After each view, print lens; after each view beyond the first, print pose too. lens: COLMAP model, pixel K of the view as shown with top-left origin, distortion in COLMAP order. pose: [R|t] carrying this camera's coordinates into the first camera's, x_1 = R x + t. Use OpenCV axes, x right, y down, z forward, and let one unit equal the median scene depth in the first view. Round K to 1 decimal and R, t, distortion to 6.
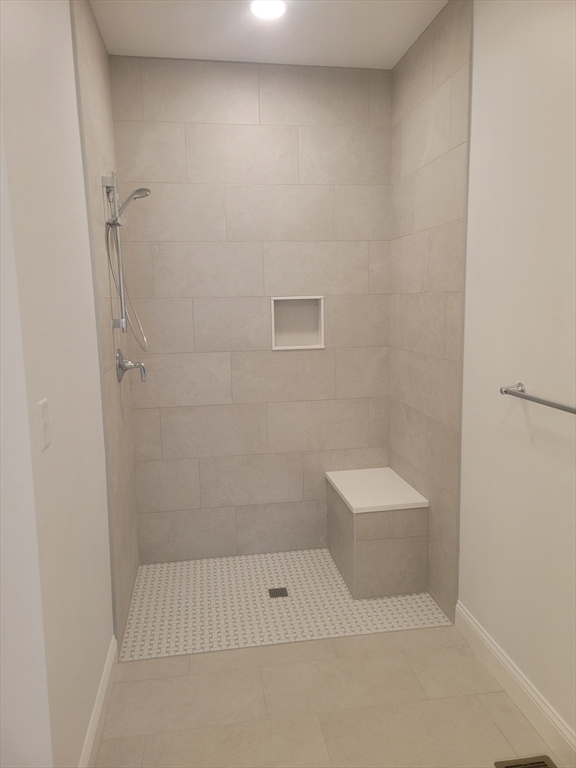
lens RADIAL K [[568.8, 0, 288.0], [0, 568.8, 384.0], [0, 0, 1]] dist [0.058469, -0.048067]
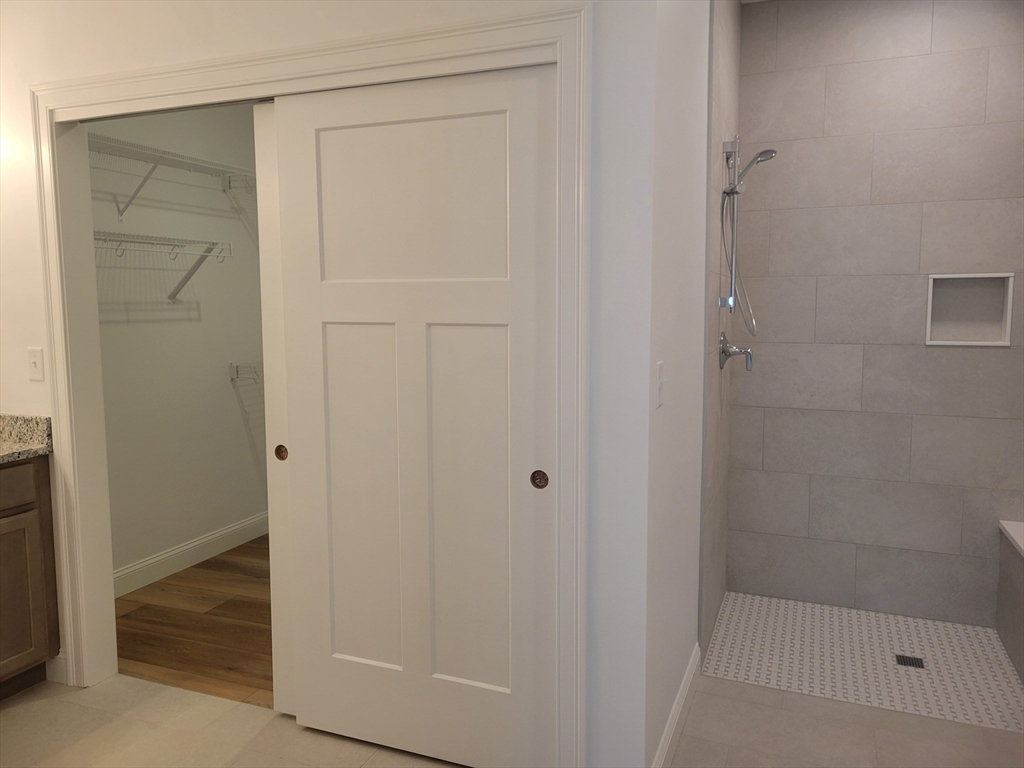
lens RADIAL K [[758.4, 0, 509.0], [0, 758.4, 368.8], [0, 0, 1]] dist [0.058469, -0.048067]
pose [[0.856209, 0.063995, -0.512651, 0.024917], [-0.087072, 0.995979, -0.021095, 0.043675], [0.509240, 0.062699, 0.858338, -0.157725]]
